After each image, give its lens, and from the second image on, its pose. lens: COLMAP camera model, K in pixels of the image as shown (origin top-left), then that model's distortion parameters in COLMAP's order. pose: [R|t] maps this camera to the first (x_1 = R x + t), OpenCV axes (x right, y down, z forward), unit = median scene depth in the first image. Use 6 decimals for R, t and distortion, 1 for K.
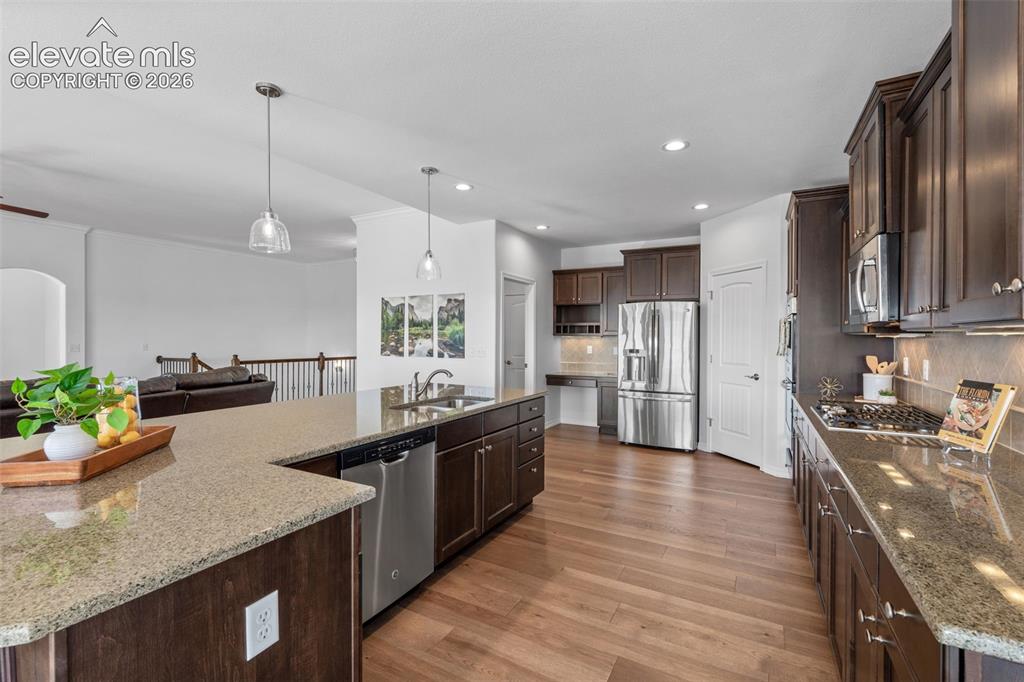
lens RADIAL K [[447.3, 0, 512.0], [0, 447.3, 341.0], [0, 0, 1]] dist [-0.003307, -0.000166]
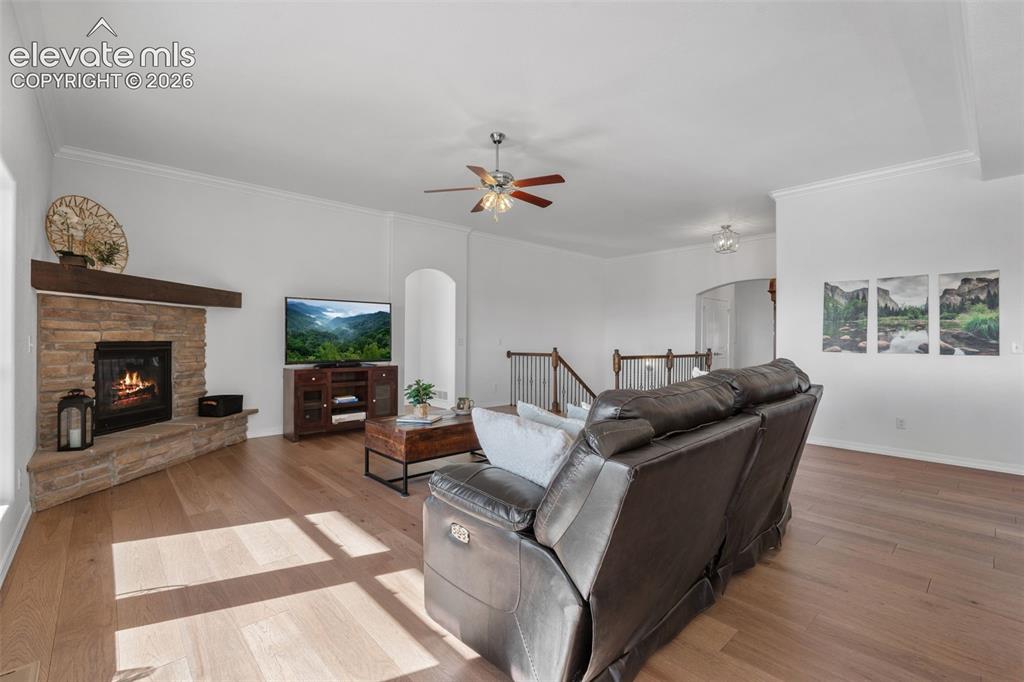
lens RADIAL K [[447.3, 0, 512.0], [0, 447.3, 341.0], [0, 0, 1]] dist [-0.003307, -0.000166]
pose [[0.949353, 0.004922, -0.314174, -0.617644], [-0.007268, 0.999954, -0.006297, 0.023334], [0.314129, 0.008261, 0.949344, 0.022682]]
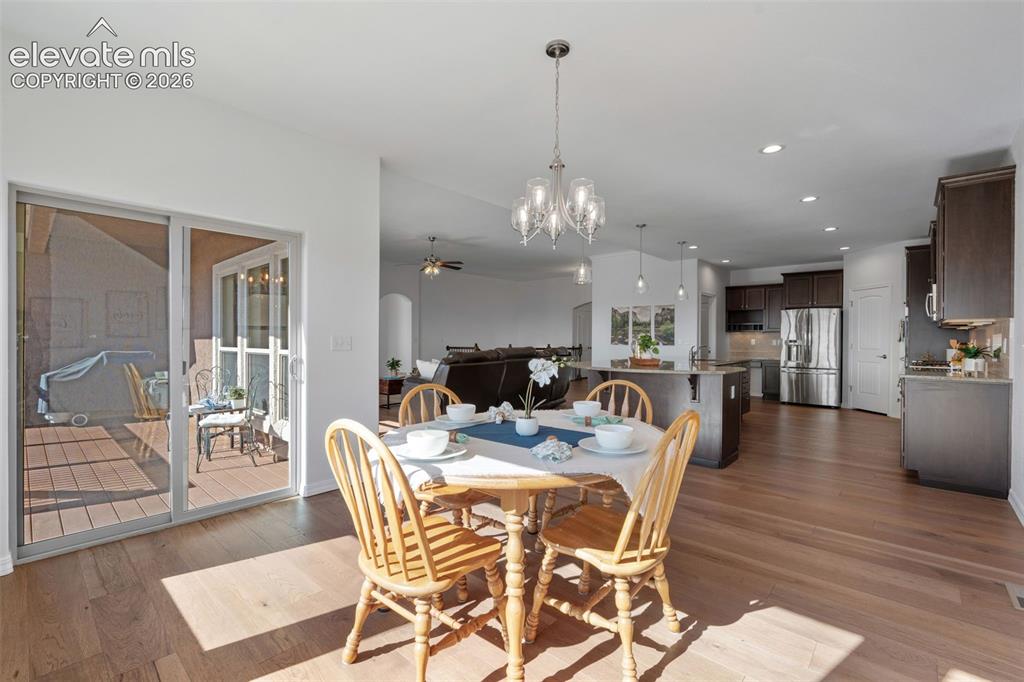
lens RADIAL K [[451.3, 0, 513.2], [0, 451.3, 345.8], [0, 0, 1]] dist [-0.001014, 0.000188]
pose [[0.974248, 0.005906, -0.225401, -0.286329], [-0.004498, 0.999967, 0.006760, 0.029562], [0.225434, -0.005572, 0.974243, -0.657592]]
